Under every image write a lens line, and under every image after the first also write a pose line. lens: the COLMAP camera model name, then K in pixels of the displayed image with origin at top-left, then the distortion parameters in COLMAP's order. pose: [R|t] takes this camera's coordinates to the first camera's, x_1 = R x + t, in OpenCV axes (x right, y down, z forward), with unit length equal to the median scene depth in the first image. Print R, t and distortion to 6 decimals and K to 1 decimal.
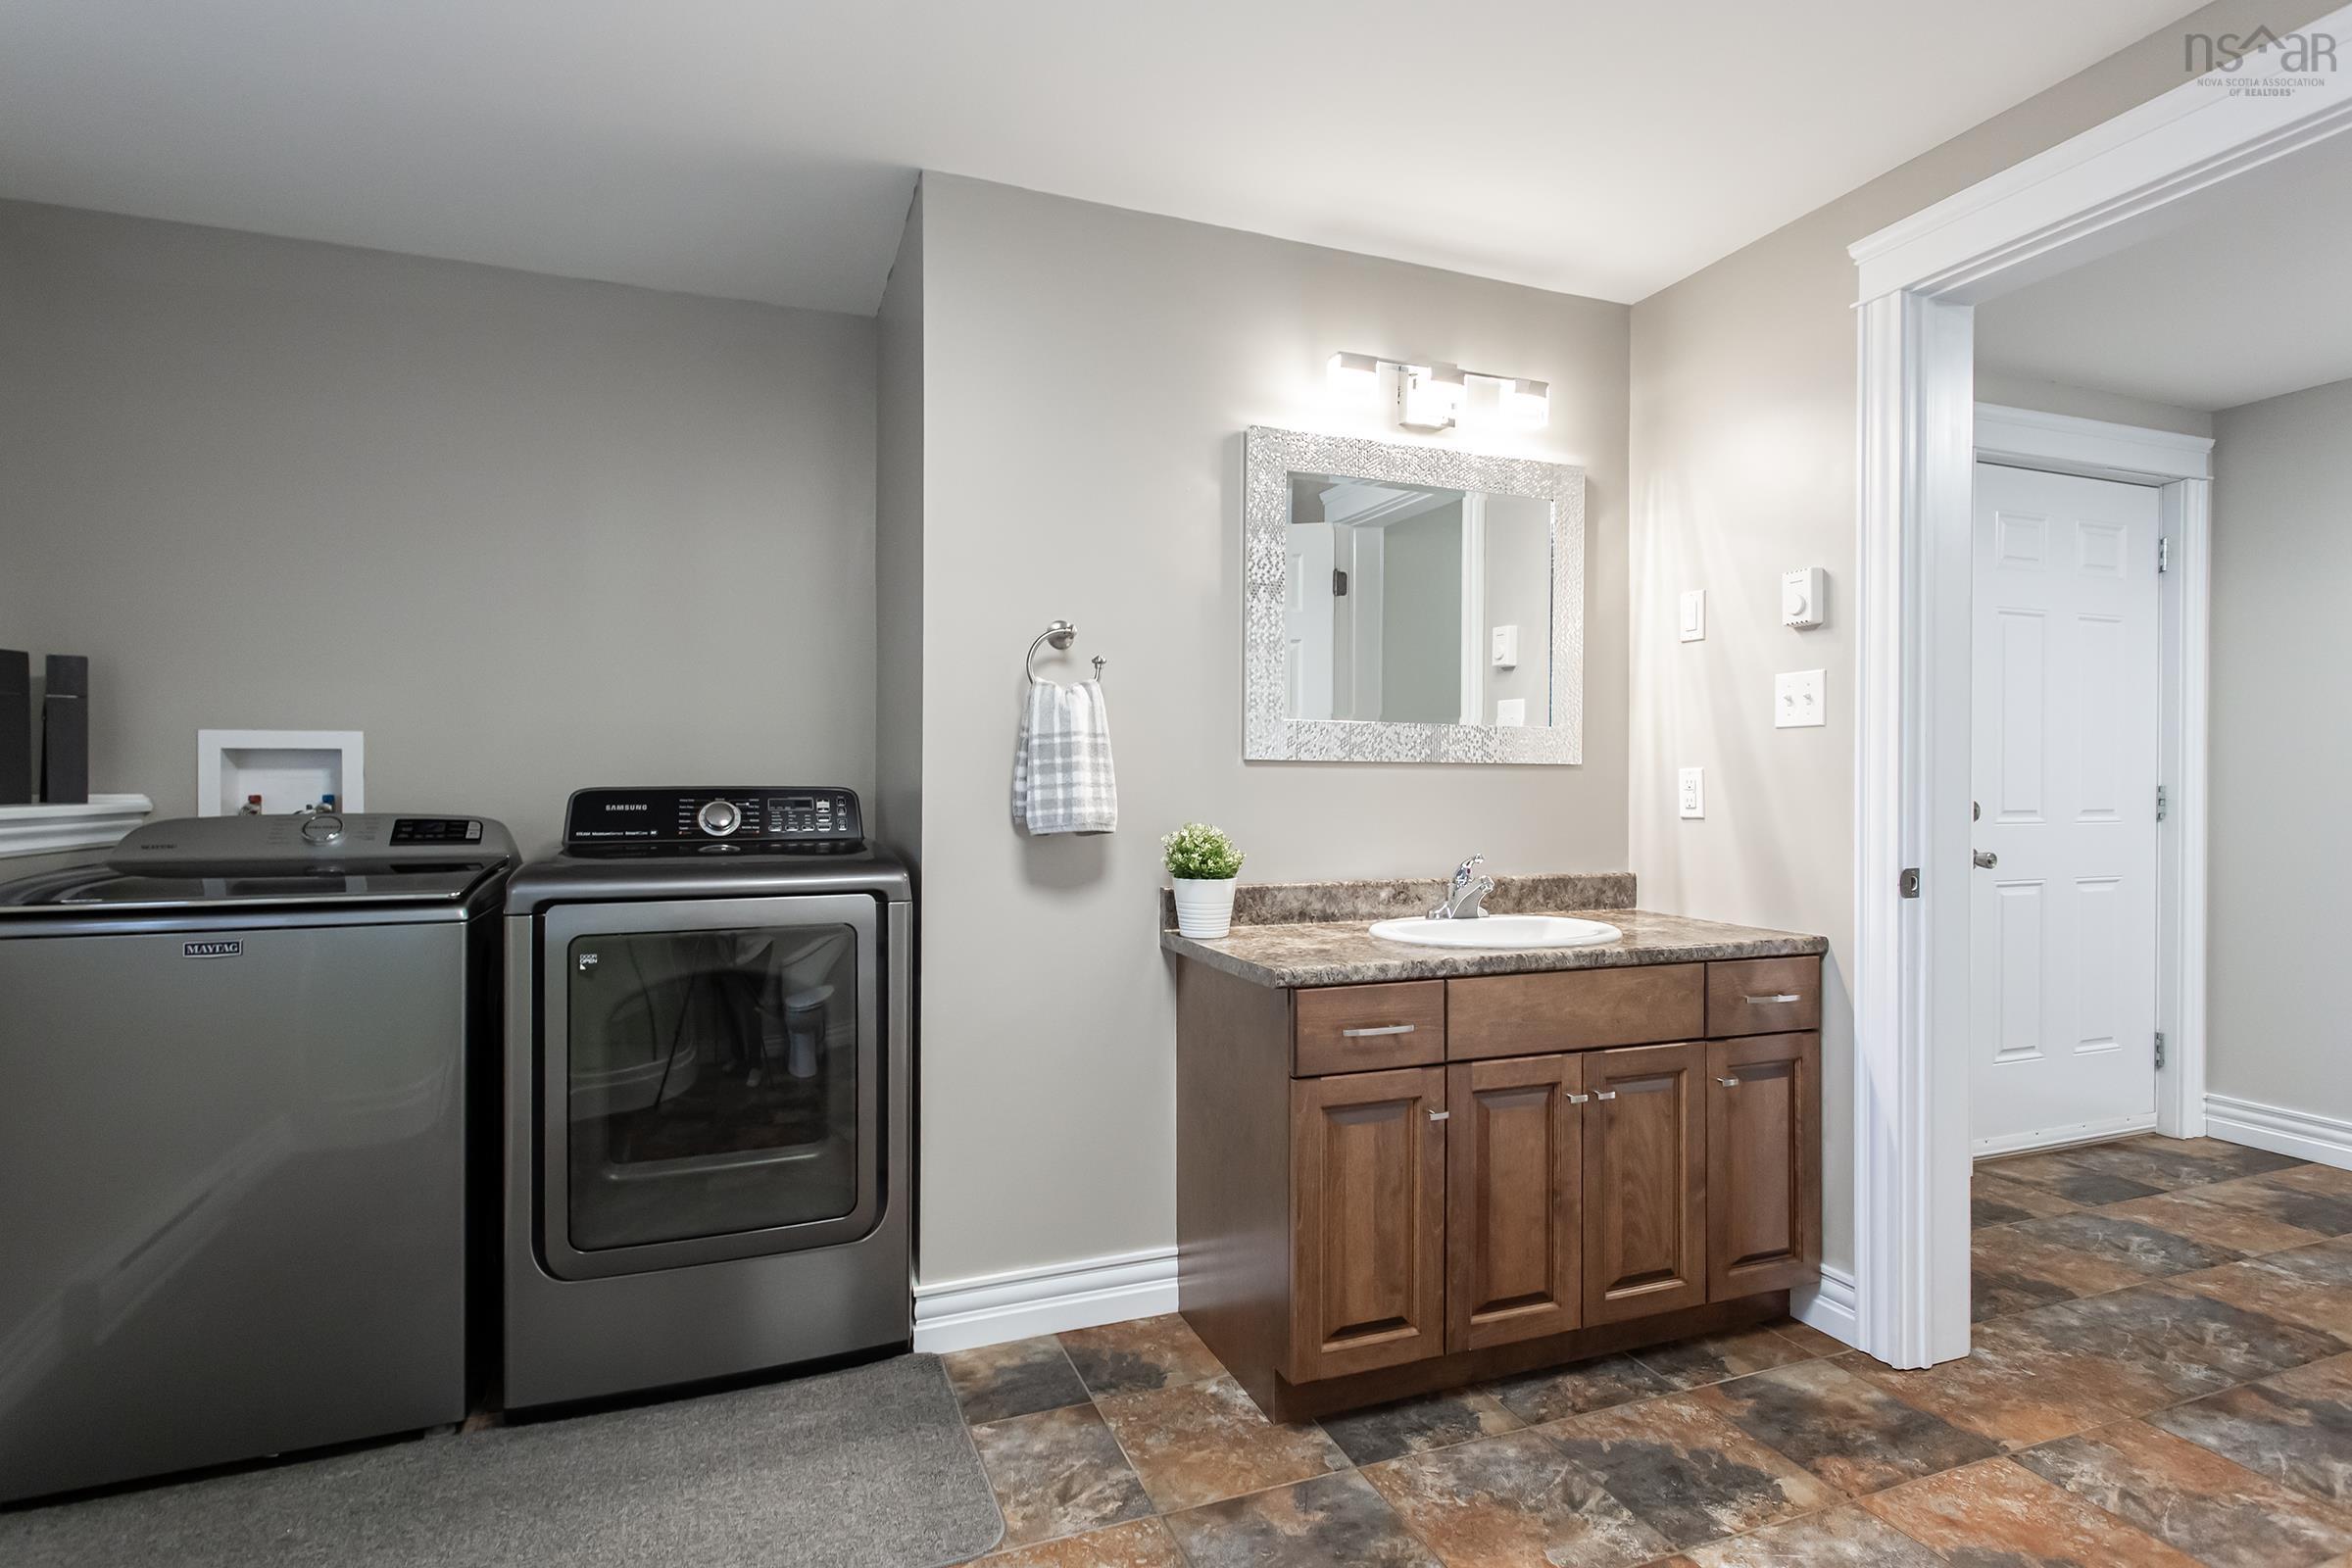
lens RADIAL K [[1137.2, 0, 1176.0], [0, 1137.2, 784.0], [0, 0, 1]] dist [0.001794, 0.000385]
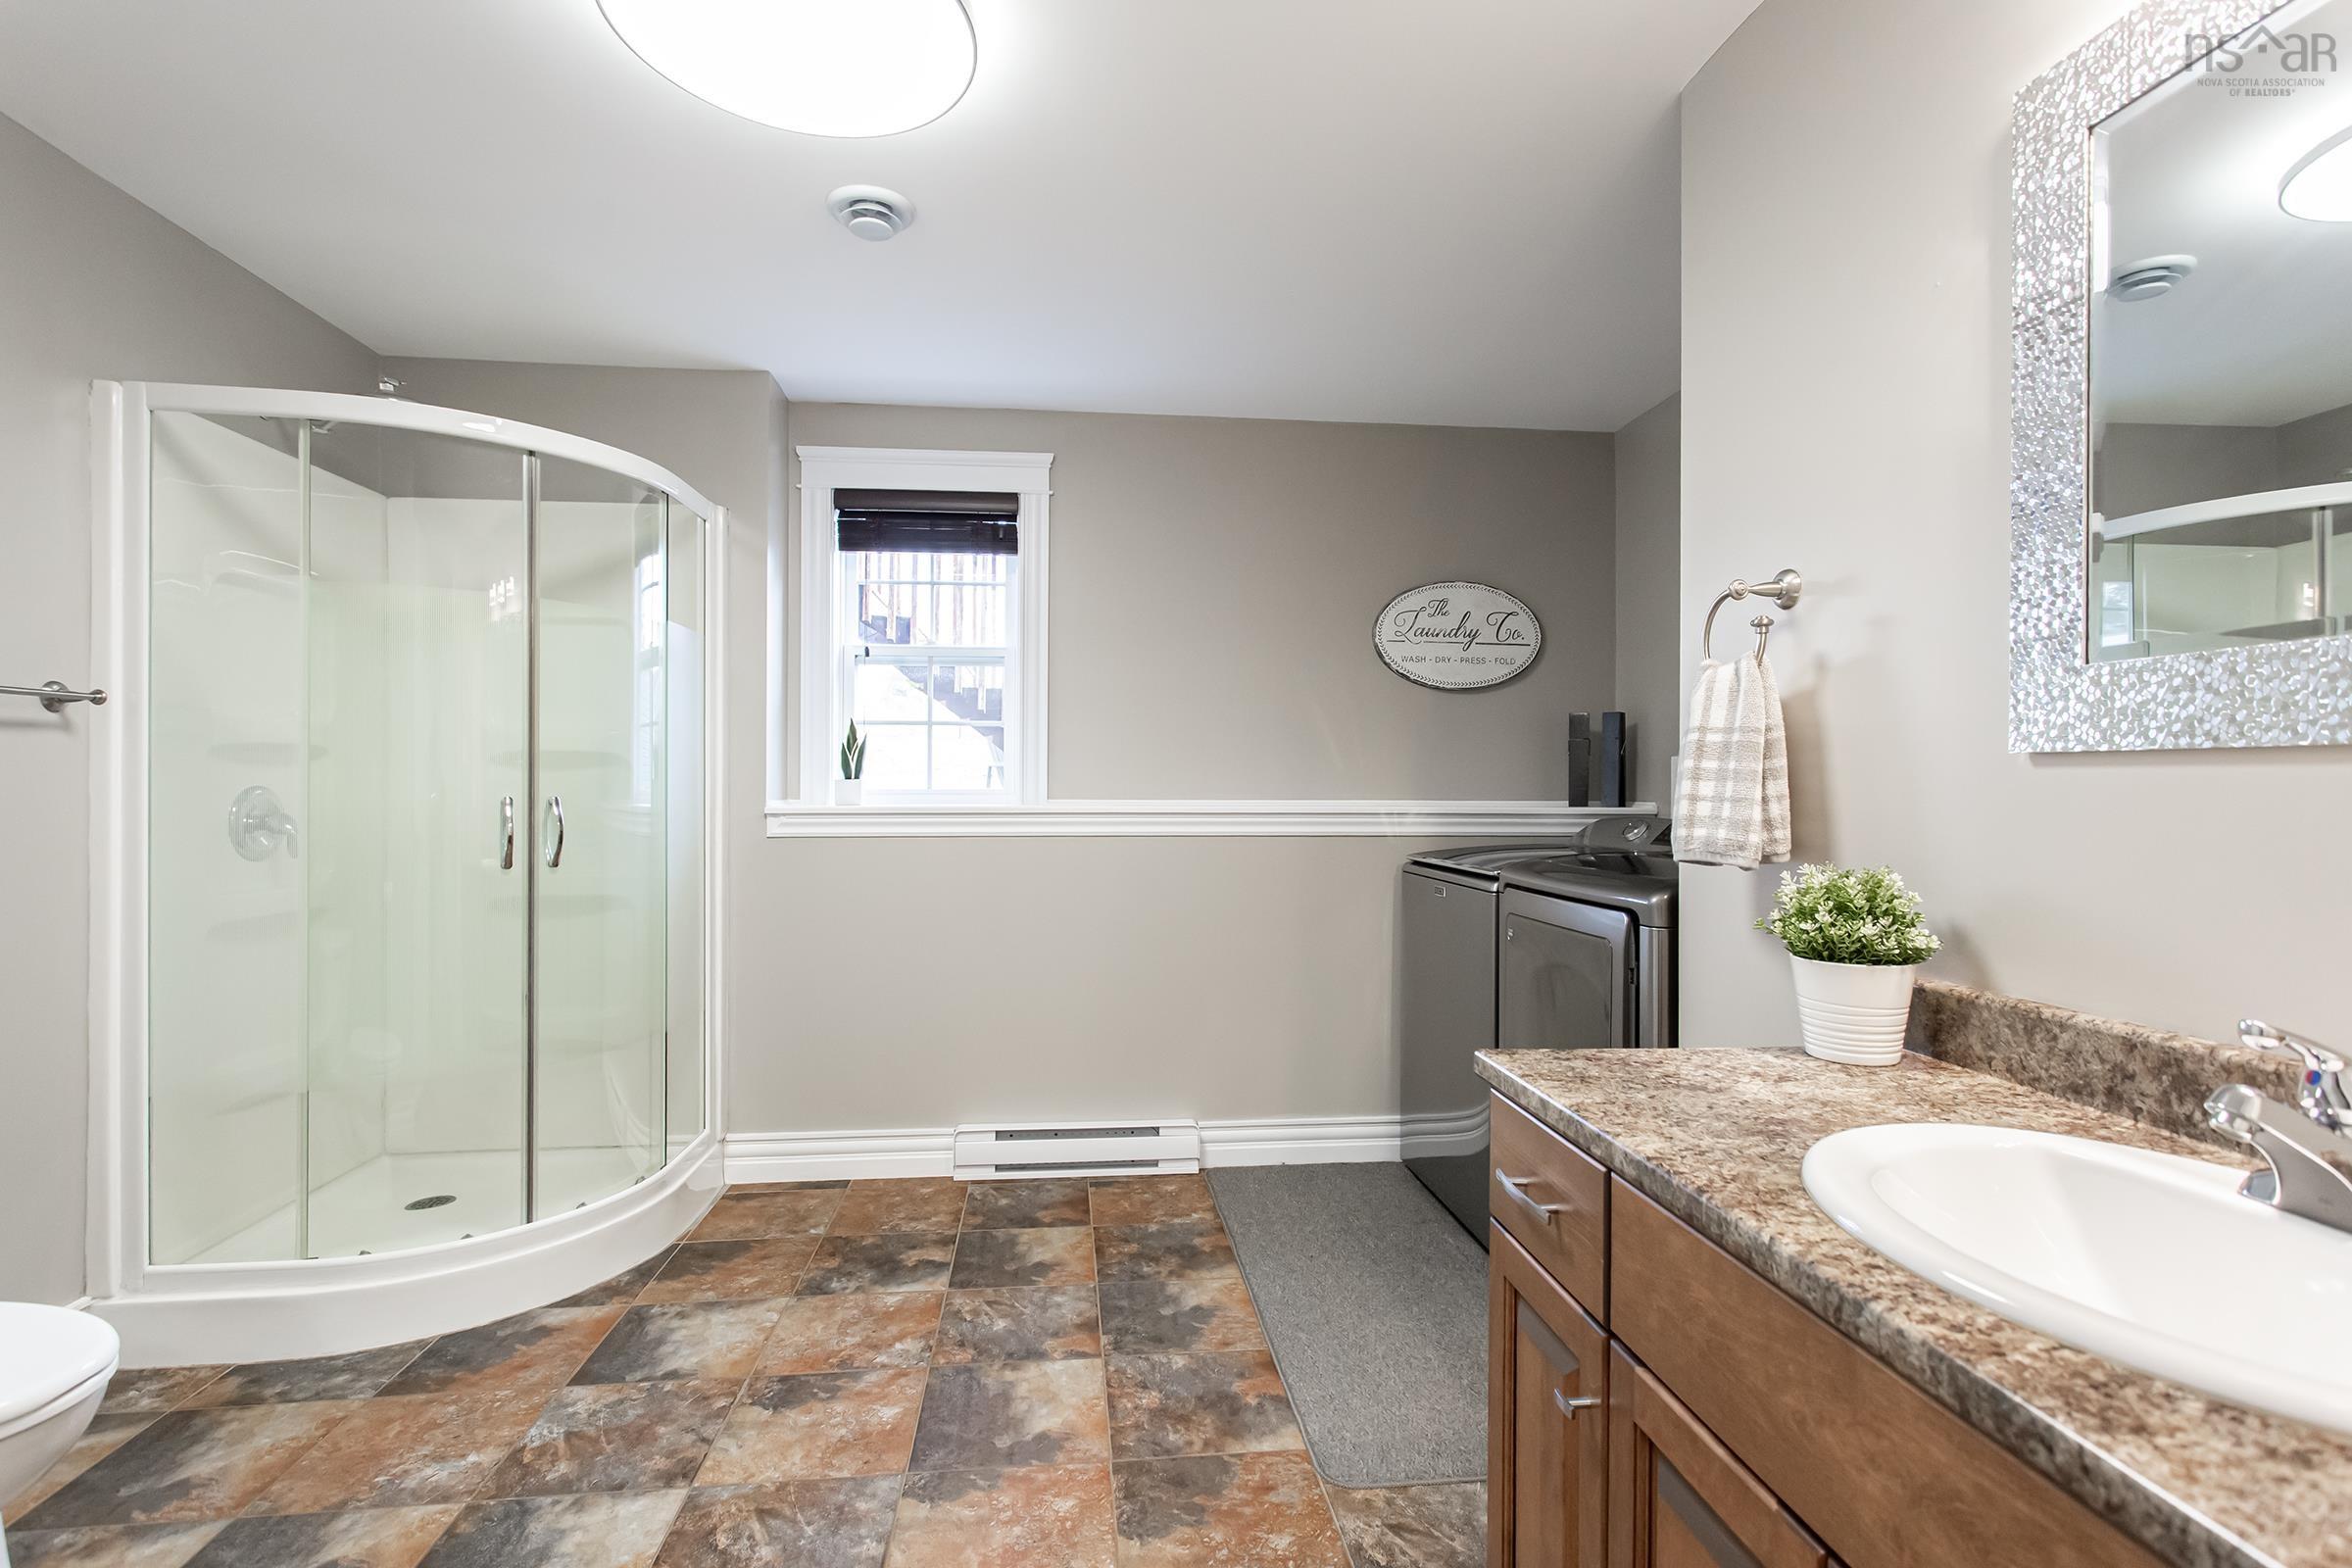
lens RADIAL K [[1159.2, 0, 1176.0], [0, 1159.2, 784.0], [0, 0, 1]] dist [0.001479, 0.000283]
pose [[-0.257220, -0.005351, -0.966338, 0.719132], [-0.008807, 0.999956, -0.003193, -0.003239], [0.966313, 0.007690, -0.257256, 0.841451]]
